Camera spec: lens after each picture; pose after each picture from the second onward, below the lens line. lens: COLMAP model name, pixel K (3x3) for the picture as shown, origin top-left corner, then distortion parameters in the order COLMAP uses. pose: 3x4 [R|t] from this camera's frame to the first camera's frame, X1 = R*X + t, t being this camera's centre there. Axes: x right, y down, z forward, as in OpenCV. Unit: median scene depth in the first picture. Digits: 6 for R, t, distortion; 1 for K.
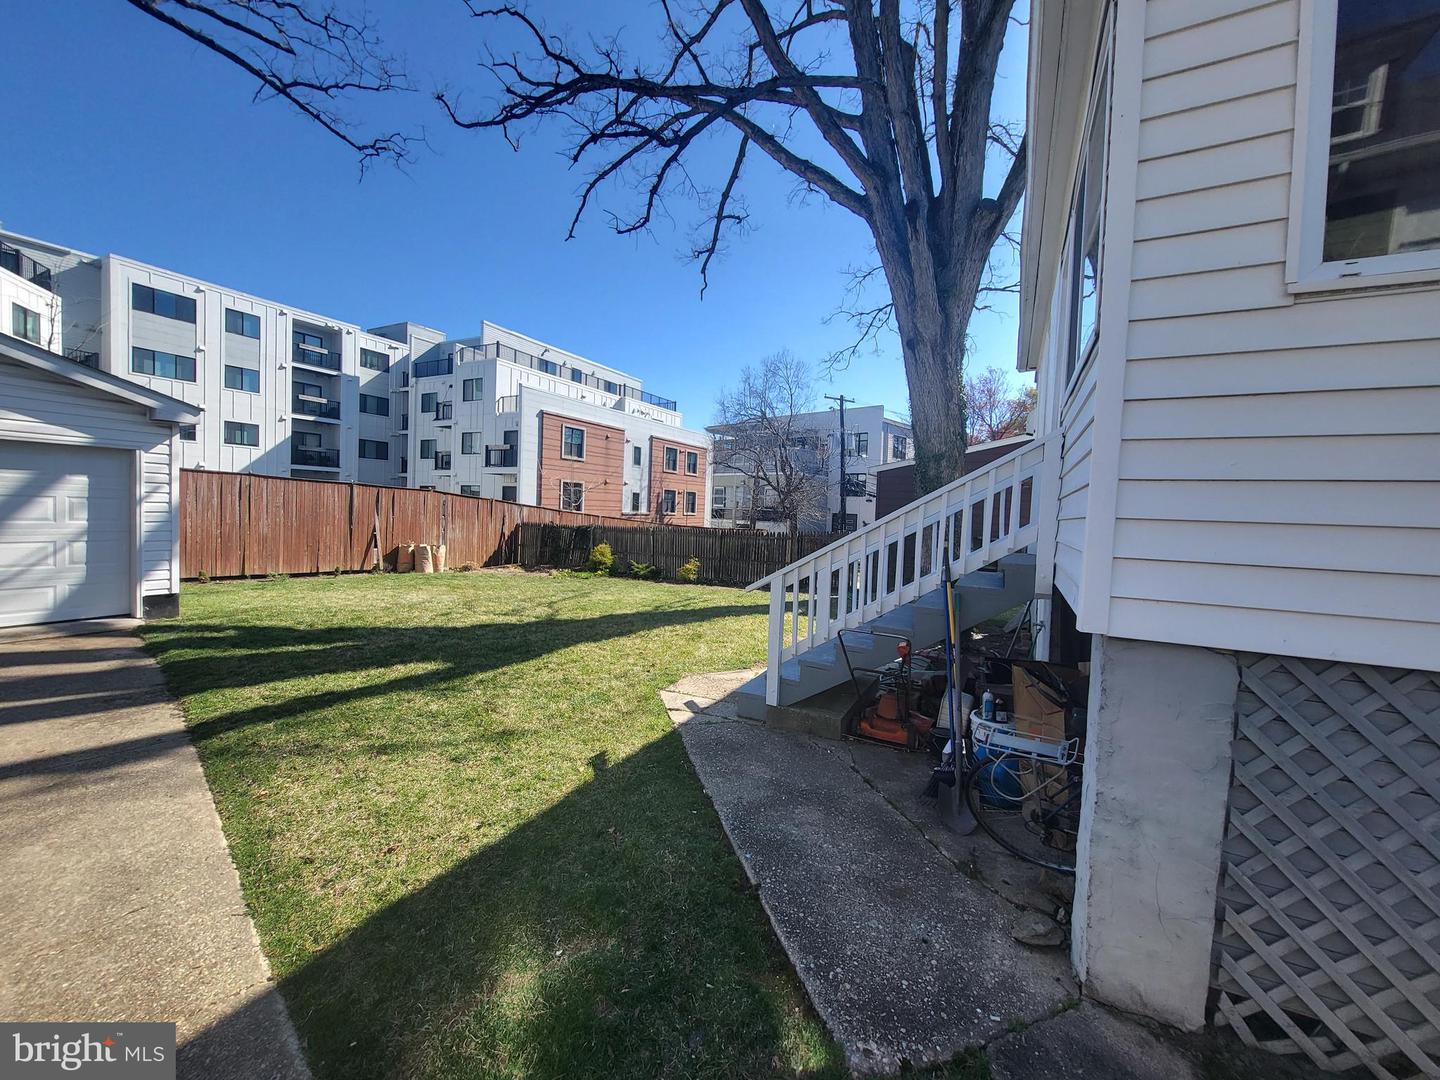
lens RADIAL K [[567.3, 0, 714.0], [0, 567.3, 532.2], [0, 0, 1]] dist [-0.005851, 0.000079]
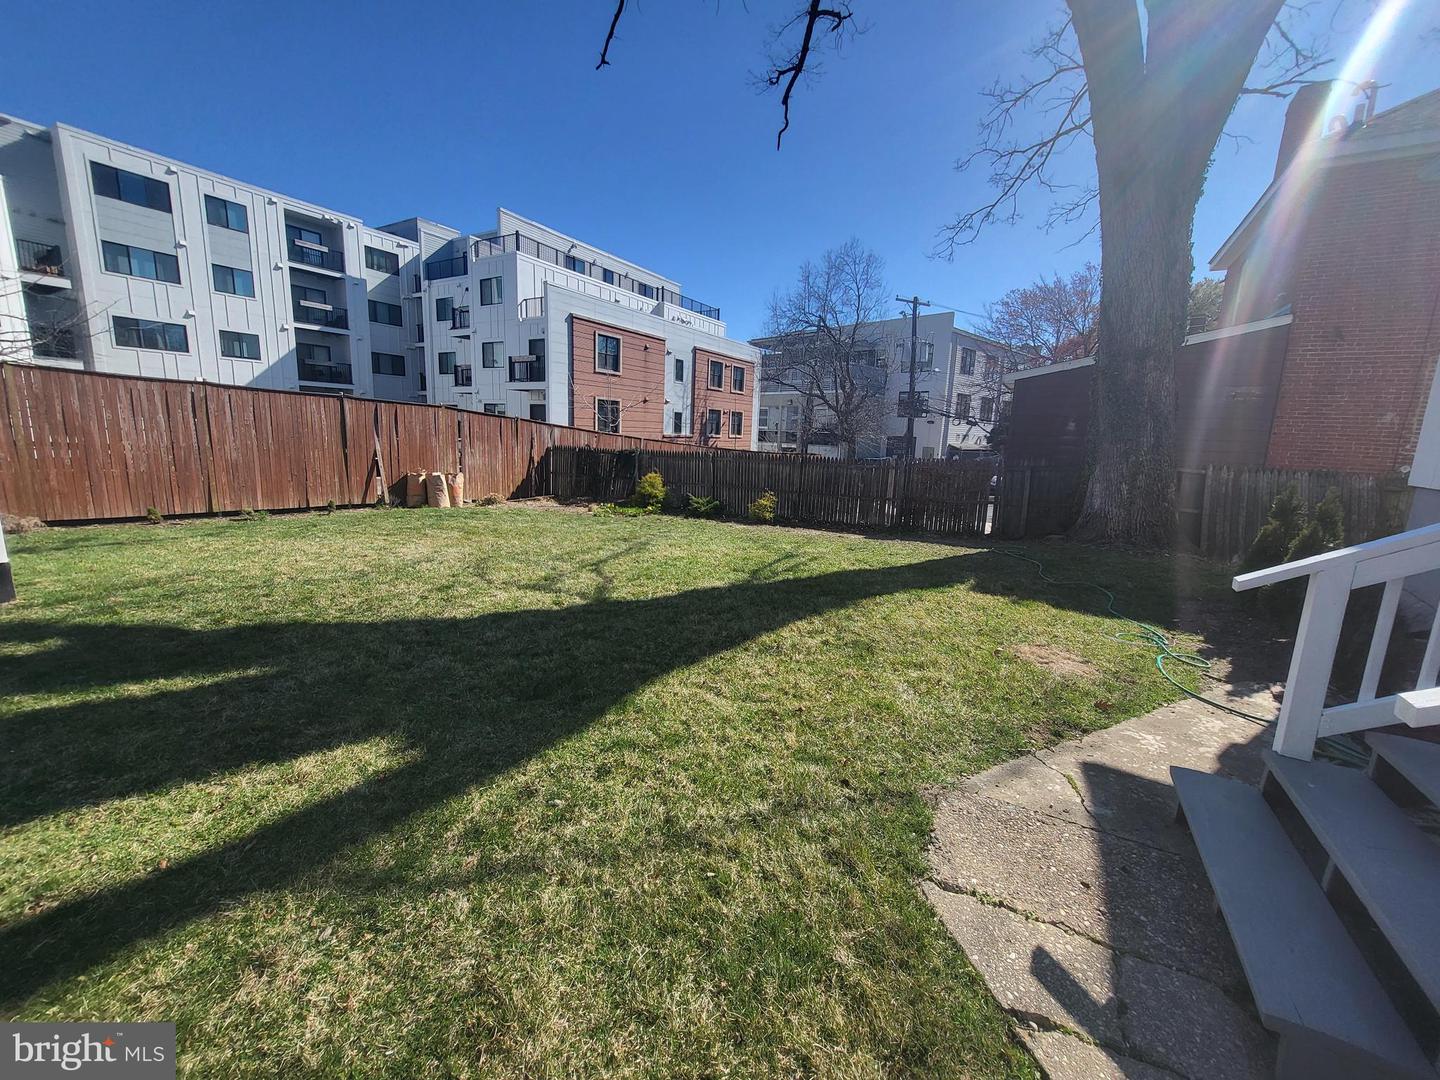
lens RADIAL K [[567.3, 0, 727.9], [0, 567.3, 531.8], [0, 0, 1]] dist [-0.005851, 0.000079]
pose [[0.999543, 0.007208, -0.029355, -0.036121], [-0.003232, 0.991069, 0.133311, -0.002500], [0.030054, -0.133155, 0.990639, 0.105091]]
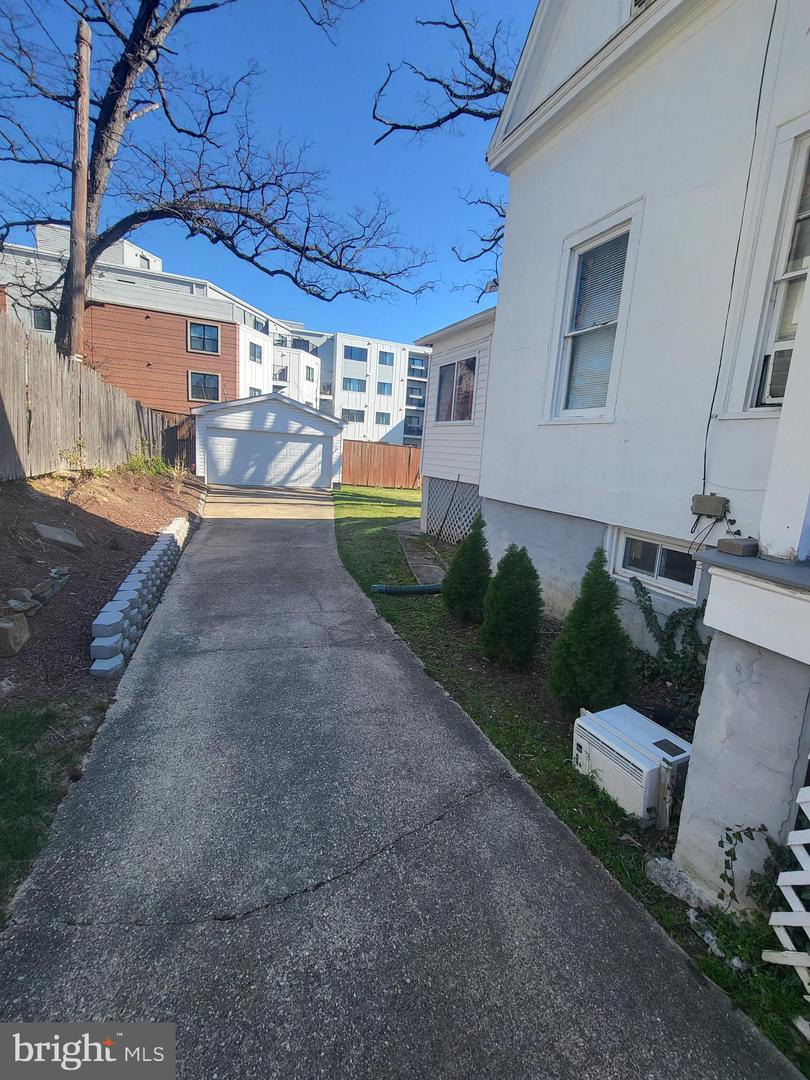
lens RADIAL K [[459.9, 0, 407.3], [0, 459.9, 530.3], [0, 0, 1]] dist [-0.003779, 0.000791]
pose [[0.785772, 0.122380, -0.606289, 0.223580], [-0.063845, 0.991042, 0.117297, 0.011735], [0.615213, -0.053460, 0.786547, -0.192937]]
